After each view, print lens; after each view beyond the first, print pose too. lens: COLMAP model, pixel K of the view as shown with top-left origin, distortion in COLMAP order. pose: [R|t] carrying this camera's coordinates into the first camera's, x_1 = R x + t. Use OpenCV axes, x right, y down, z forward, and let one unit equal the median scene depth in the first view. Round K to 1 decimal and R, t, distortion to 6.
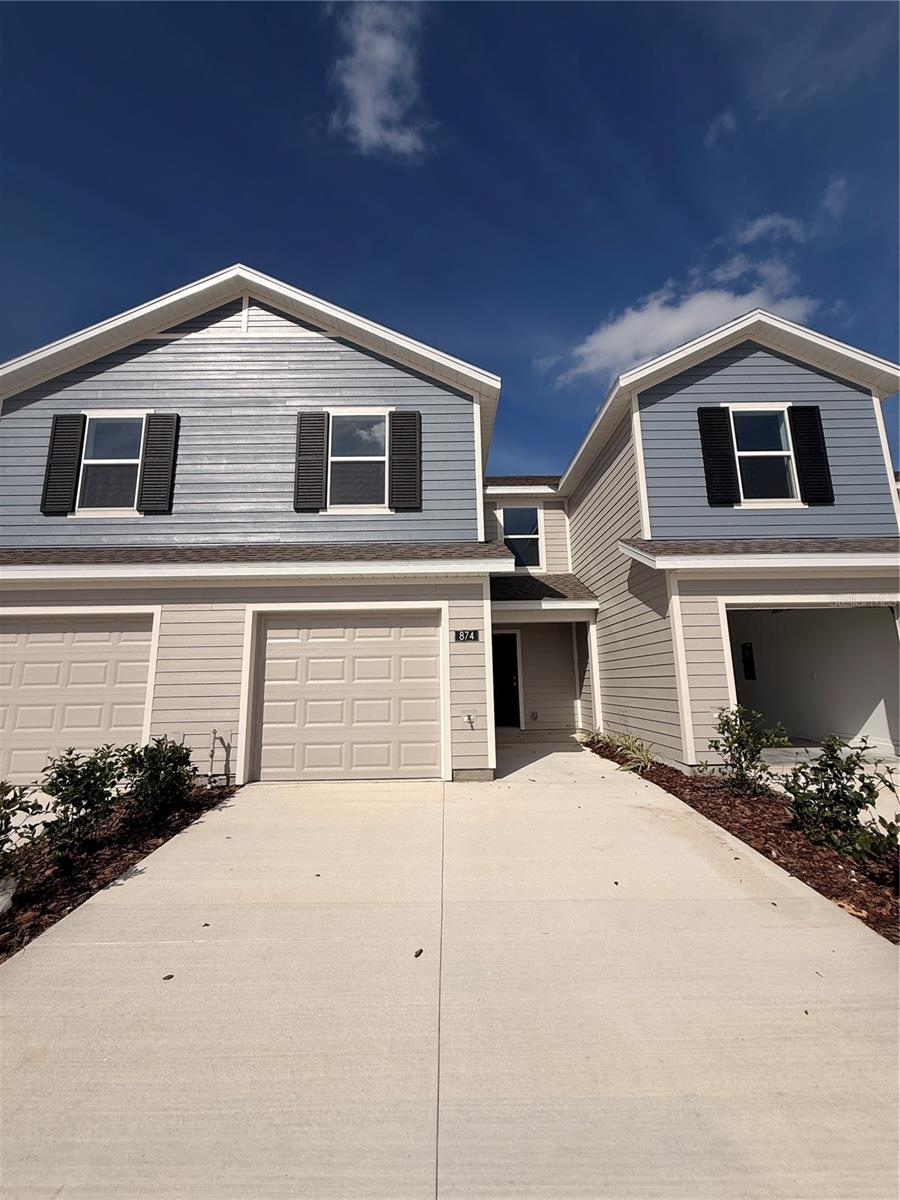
lens RADIAL K [[476.0, 0, 450.0], [0, 476.0, 600.0], [0, 0, 1]] dist [-0.000692, 0.000191]
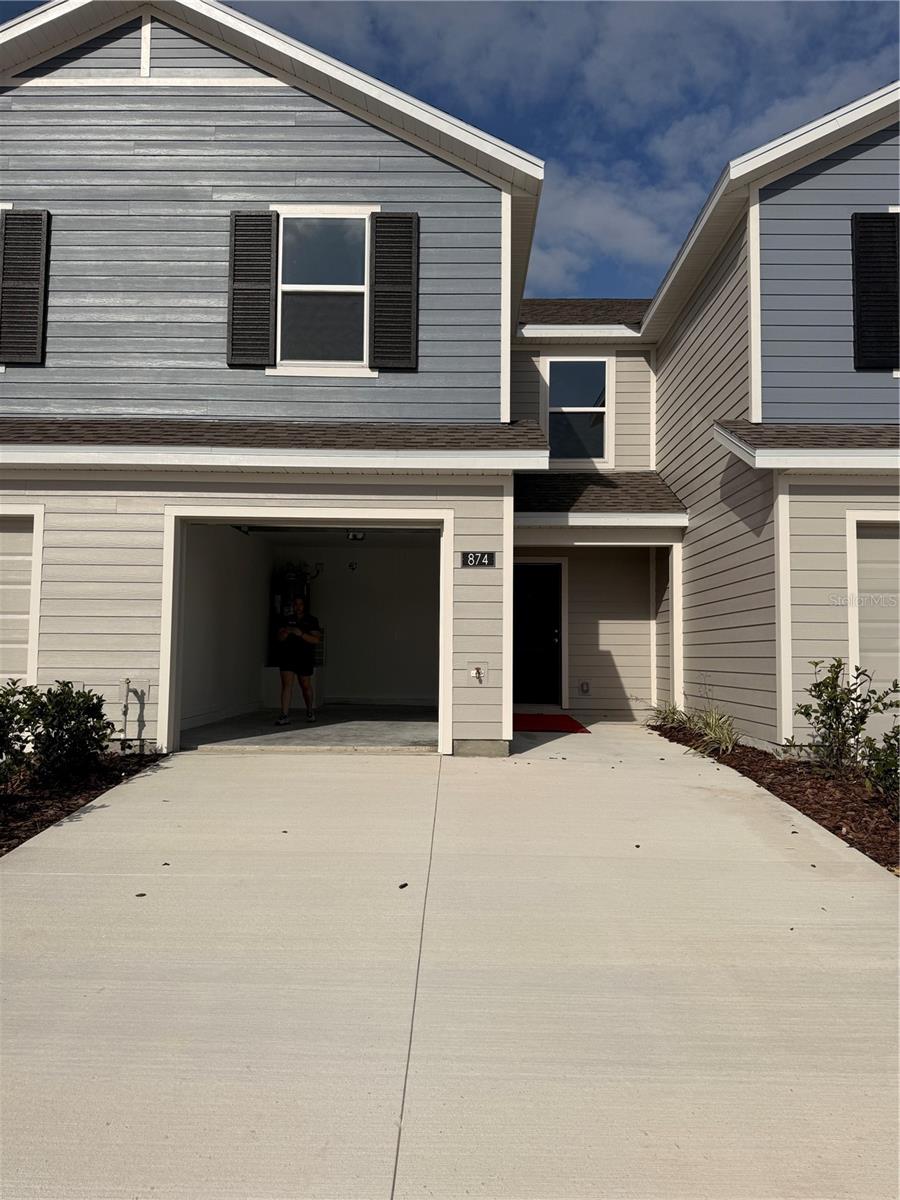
lens RADIAL K [[849.7, 0, 450.0], [0, 849.7, 600.0], [0, 0, 1]] dist [0.107291, -0.153521]
pose [[0.999497, 0.024938, -0.019590, 0.016854], [-0.022747, 0.994208, 0.105039, 0.003015], [0.022096, -0.104541, 0.994275, -0.231600]]
